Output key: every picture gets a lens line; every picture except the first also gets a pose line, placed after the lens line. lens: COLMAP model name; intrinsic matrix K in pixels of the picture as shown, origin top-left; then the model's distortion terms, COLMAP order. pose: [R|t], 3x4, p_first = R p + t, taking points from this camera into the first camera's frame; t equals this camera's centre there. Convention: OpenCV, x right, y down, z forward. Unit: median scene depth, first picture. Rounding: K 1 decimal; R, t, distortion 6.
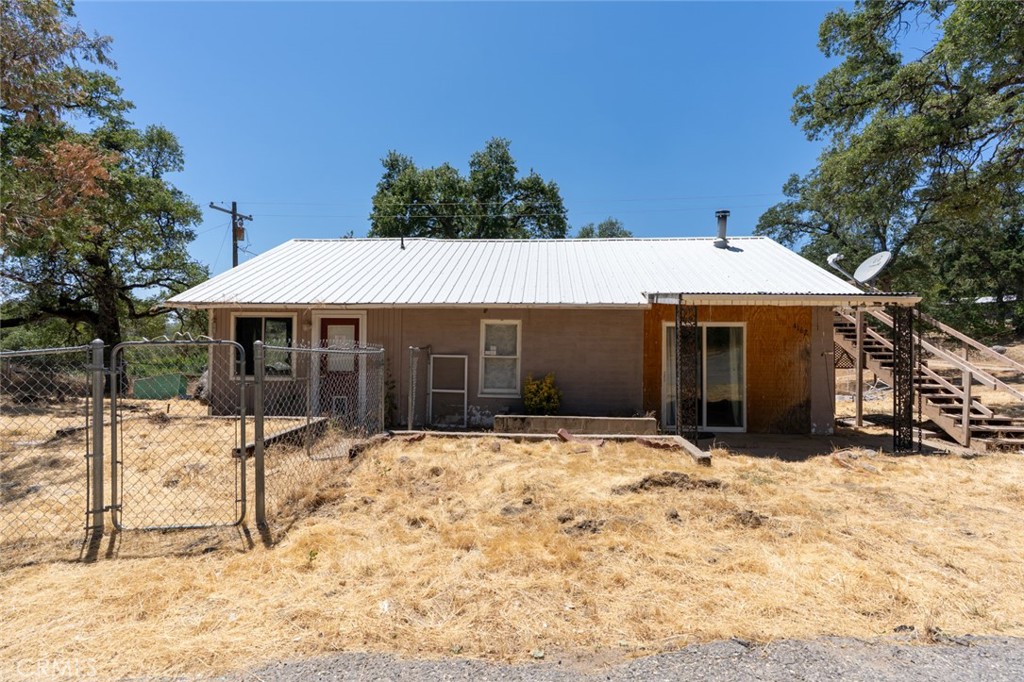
lens RADIAL K [[469.1, 0, 520.0], [0, 469.1, 336.9], [0, 0, 1]] dist [-0.001457, 0.000024]
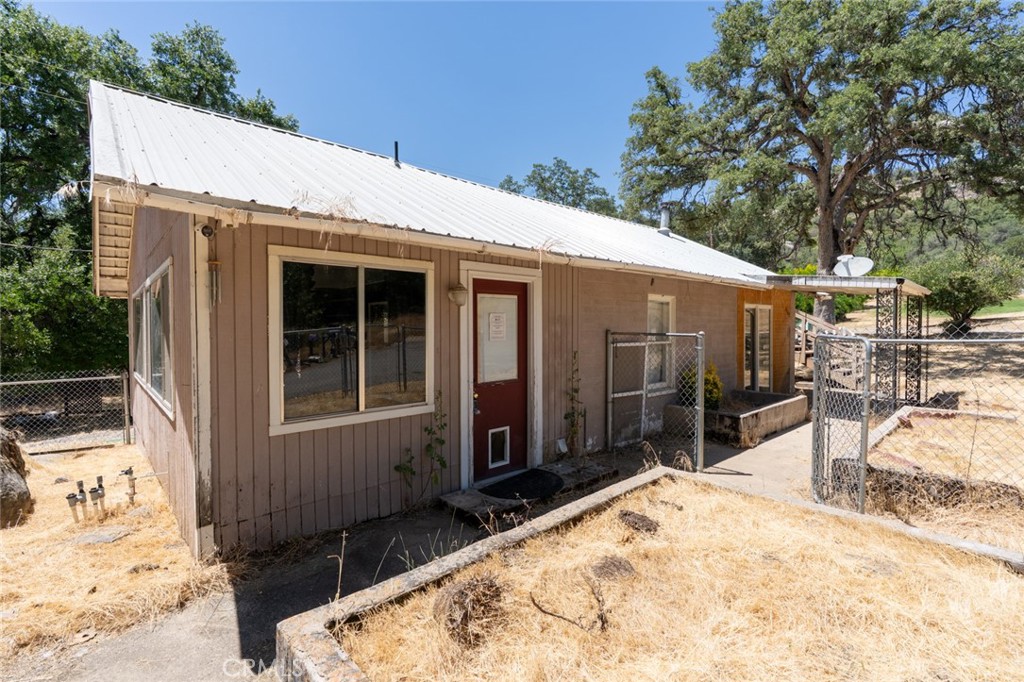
lens RADIAL K [[469.1, 0, 520.0], [0, 469.1, 336.9], [0, 0, 1]] dist [-0.001457, 0.000024]
pose [[0.690662, -0.027103, 0.722670, -0.750816], [0.002133, 0.999369, 0.035442, 0.004634], [-0.723175, -0.022936, 0.690284, 0.620873]]
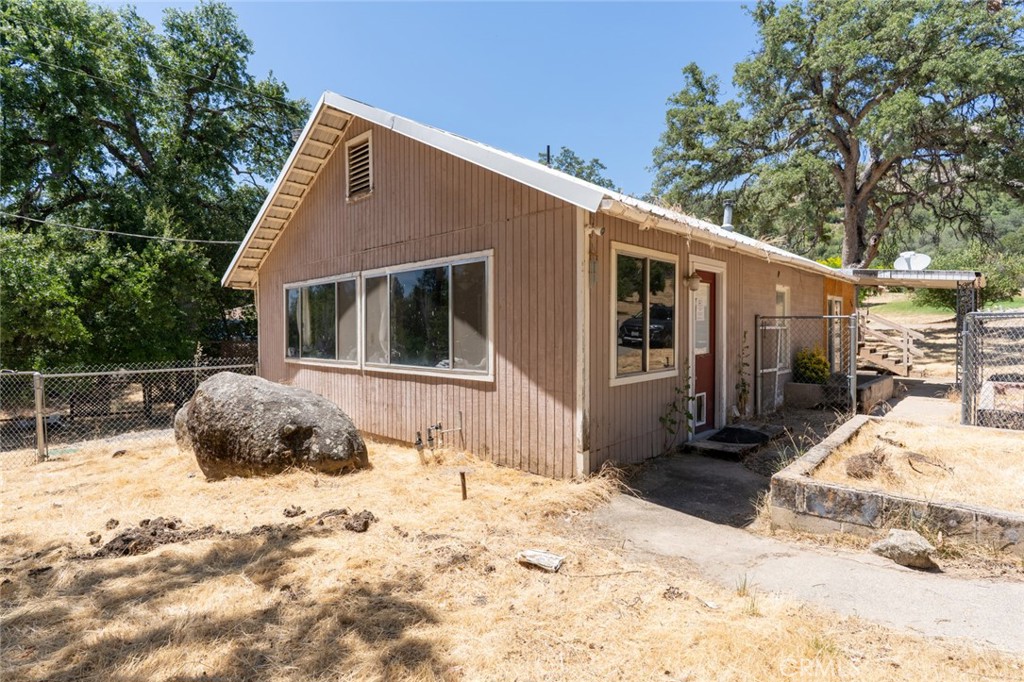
lens RADIAL K [[518.0, 0, 512.0], [0, 518.0, 341.0], [0, 0, 1]] dist [-0.002079, 0.001144]
pose [[0.640509, -0.032259, 0.767273, -1.104115], [0.004097, 0.999247, 0.038592, 0.027545], [-0.767940, -0.021575, 0.640158, 0.755040]]
